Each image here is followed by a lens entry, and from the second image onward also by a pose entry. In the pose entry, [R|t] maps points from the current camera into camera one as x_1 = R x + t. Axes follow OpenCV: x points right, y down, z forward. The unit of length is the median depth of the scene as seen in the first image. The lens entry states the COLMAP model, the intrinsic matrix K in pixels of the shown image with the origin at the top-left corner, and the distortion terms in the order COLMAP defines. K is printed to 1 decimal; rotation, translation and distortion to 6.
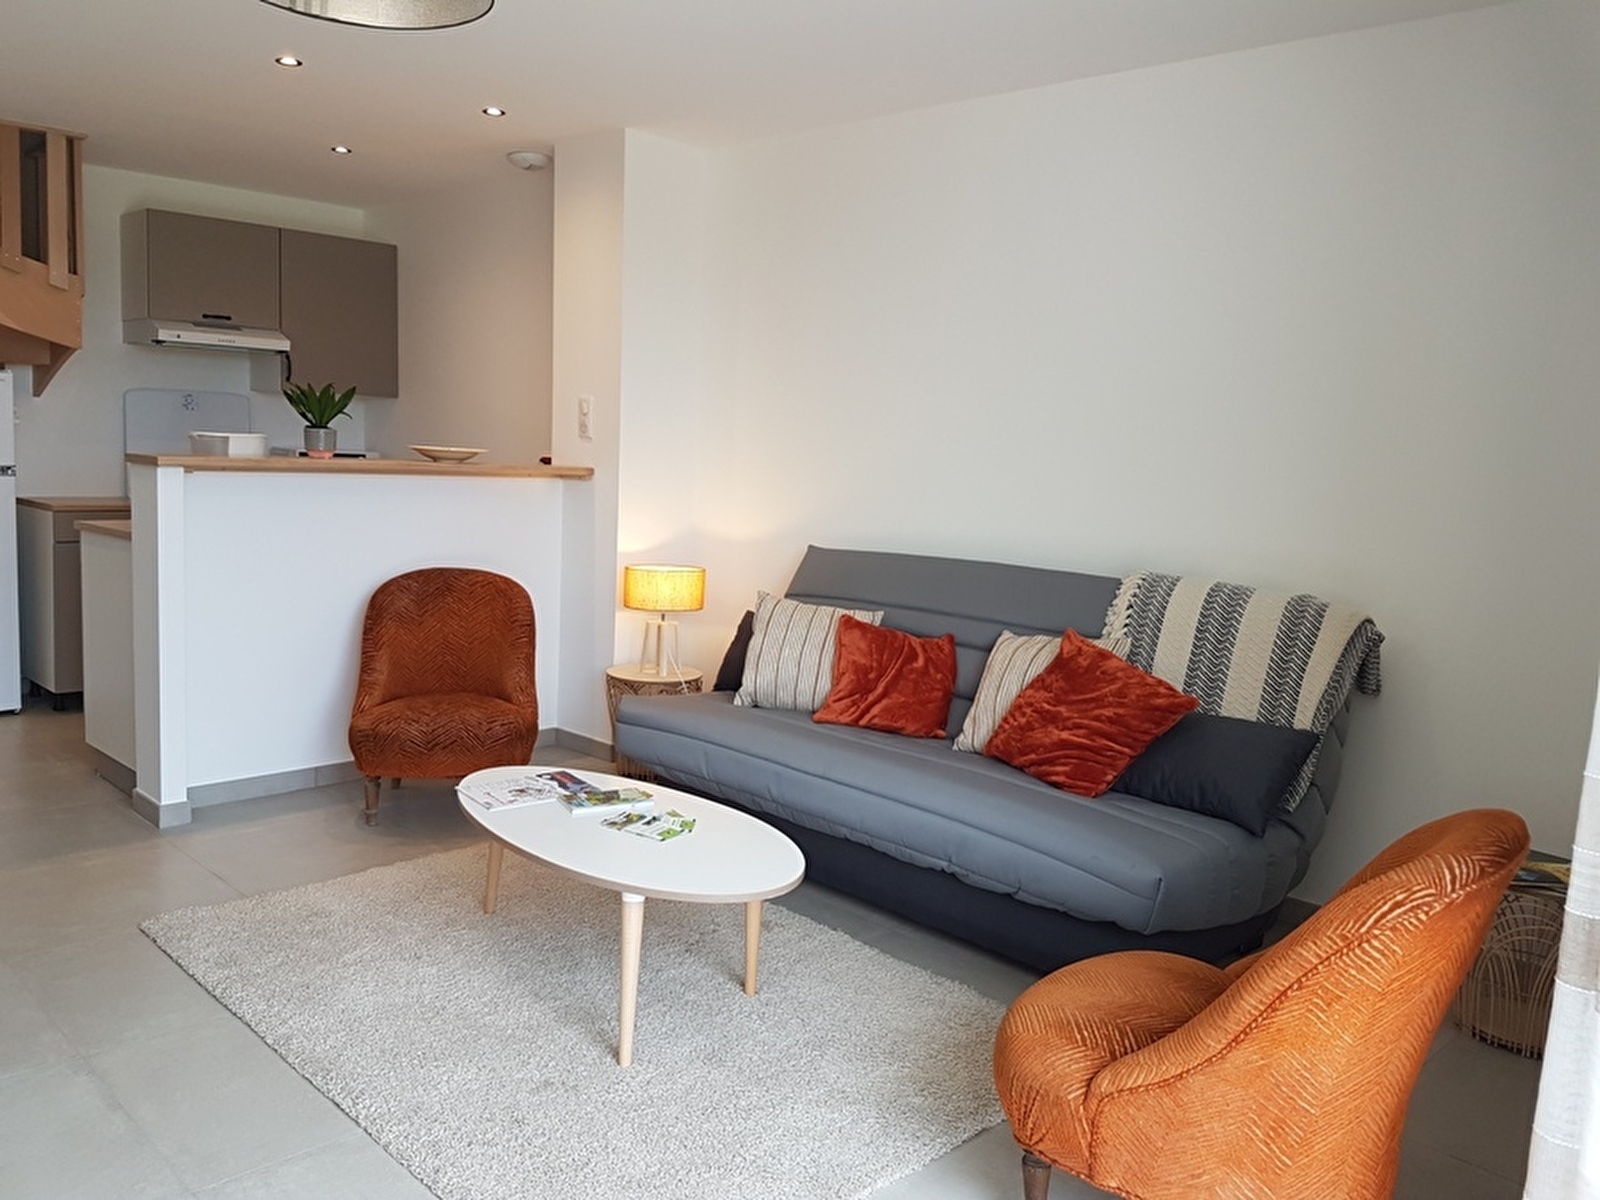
lens RADIAL K [[1248.8, 0, 800.0], [0, 1248.8, 600.0], [0, 0, 1]] dist [0.221514, -0.369706]
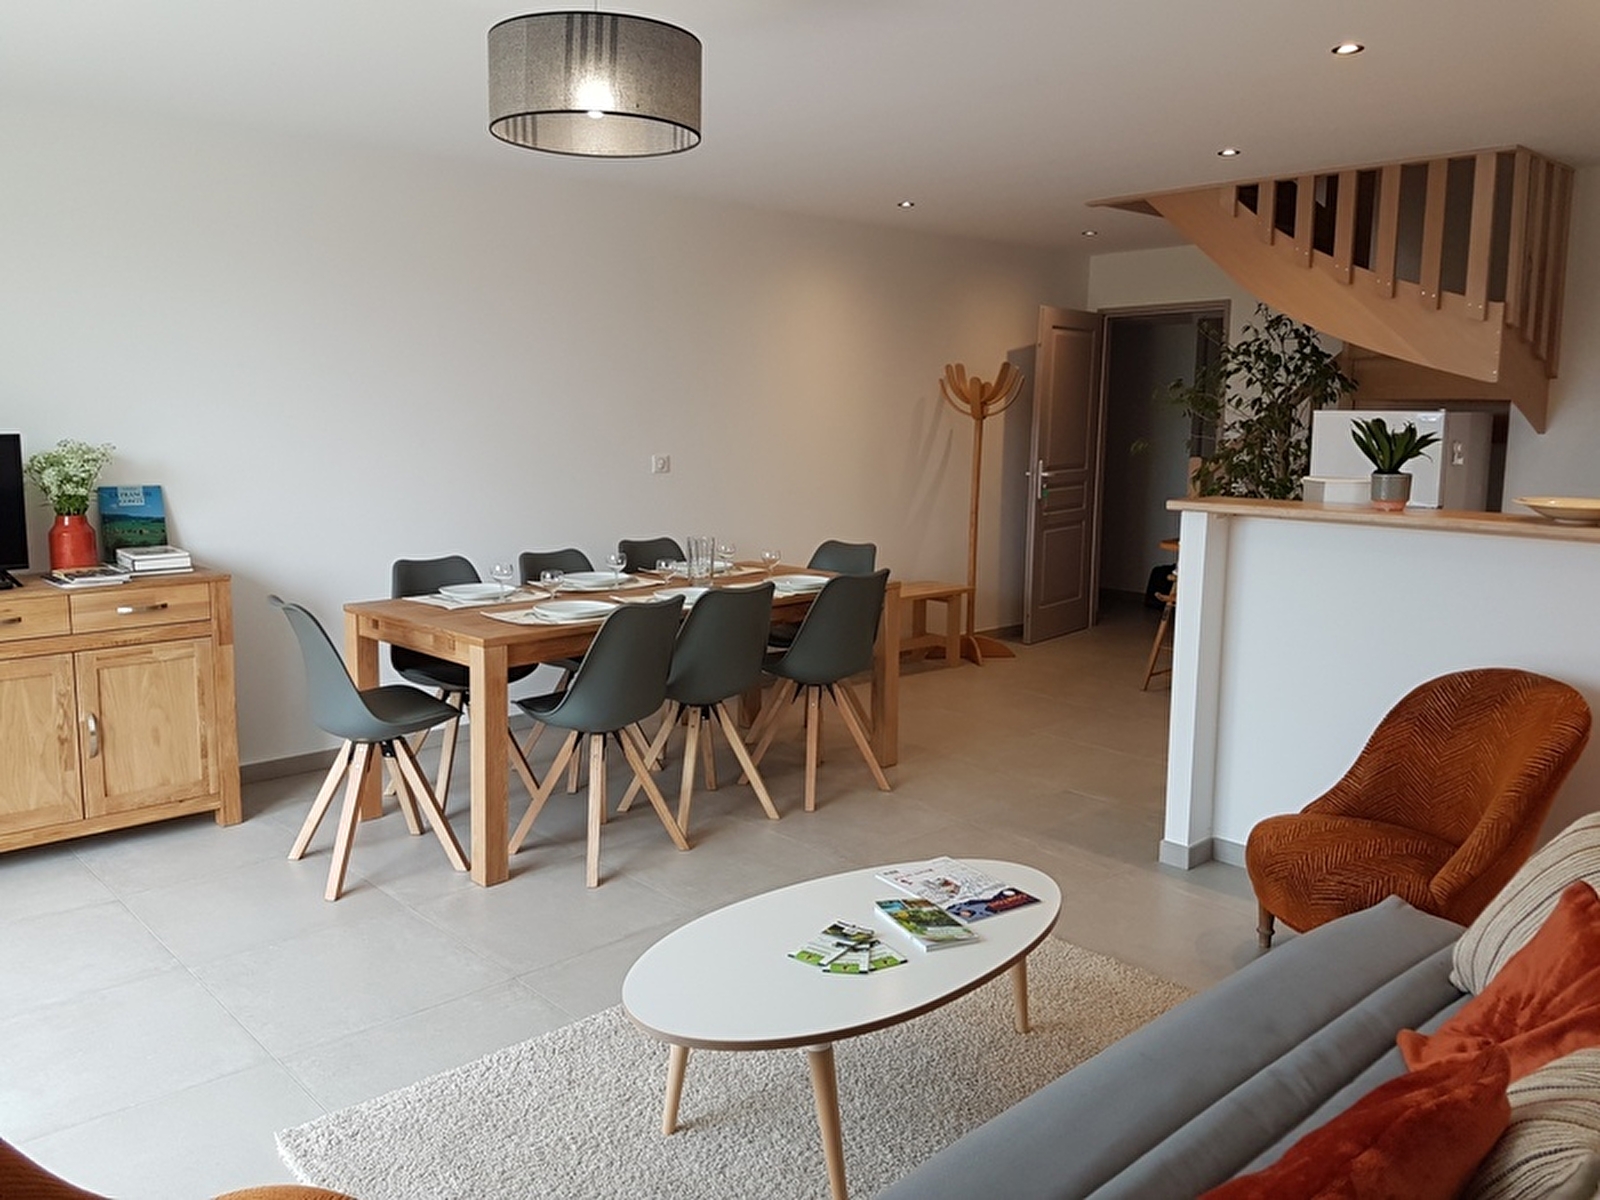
lens RADIAL K [[1248.8, 0, 800.0], [0, 1248.8, 600.0], [0, 0, 1]] dist [0.221514, -0.369706]
pose [[-0.032839, 0.117563, -0.992522, 0.377957], [-0.139789, 0.982757, 0.121031, -0.084161], [0.989637, 0.142719, -0.015839, 0.540045]]
